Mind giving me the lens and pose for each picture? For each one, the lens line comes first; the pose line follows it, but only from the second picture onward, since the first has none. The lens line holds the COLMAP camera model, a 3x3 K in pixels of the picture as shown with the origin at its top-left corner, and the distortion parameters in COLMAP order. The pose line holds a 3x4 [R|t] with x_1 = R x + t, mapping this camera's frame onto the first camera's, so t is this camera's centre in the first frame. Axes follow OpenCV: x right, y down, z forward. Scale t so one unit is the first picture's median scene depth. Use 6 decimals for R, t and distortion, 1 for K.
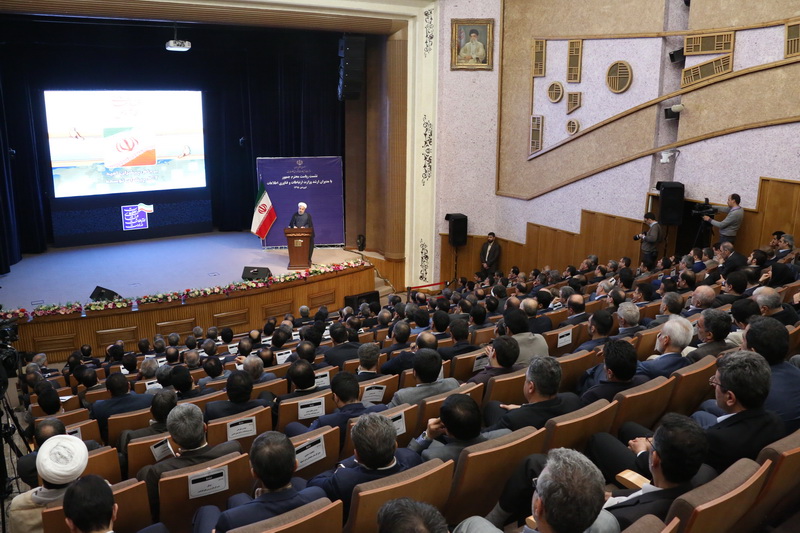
lens RADIAL K [[641.3, 0, 395.3], [0, 641.3, 269.1], [0, 0, 1]] dist [-0.142867, 0.065317]
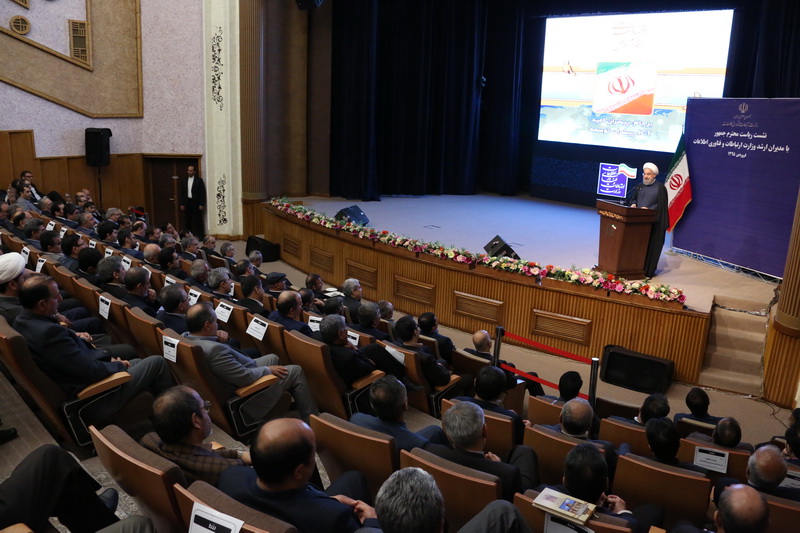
lens RADIAL K [[641.3, 0, 401.0], [0, 641.3, 271.4], [0, 0, 1]] dist [-0.142867, 0.065317]
pose [[0.232484, 0.250338, -0.939831, 0.331295], [-0.273897, 0.944051, 0.183708, -0.055937], [0.933237, 0.214708, 0.288043, 0.653024]]
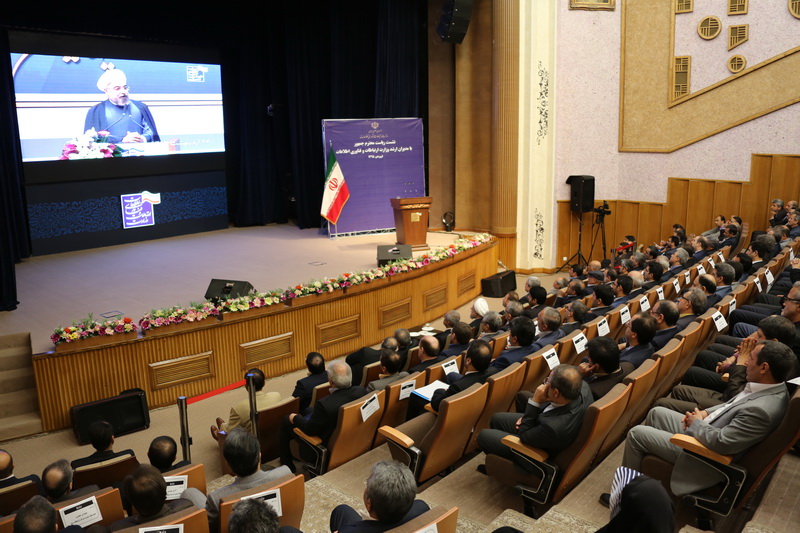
lens RADIAL K [[641.3, 0, 399.9], [0, 641.3, 263.6], [0, 0, 1]] dist [-0.142867, 0.065317]
pose [[0.964115, -0.076684, 0.254169, -0.363552], [0.089202, 0.995285, -0.038079, 0.042822], [-0.250051, 0.059385, 0.966410, 0.242523]]
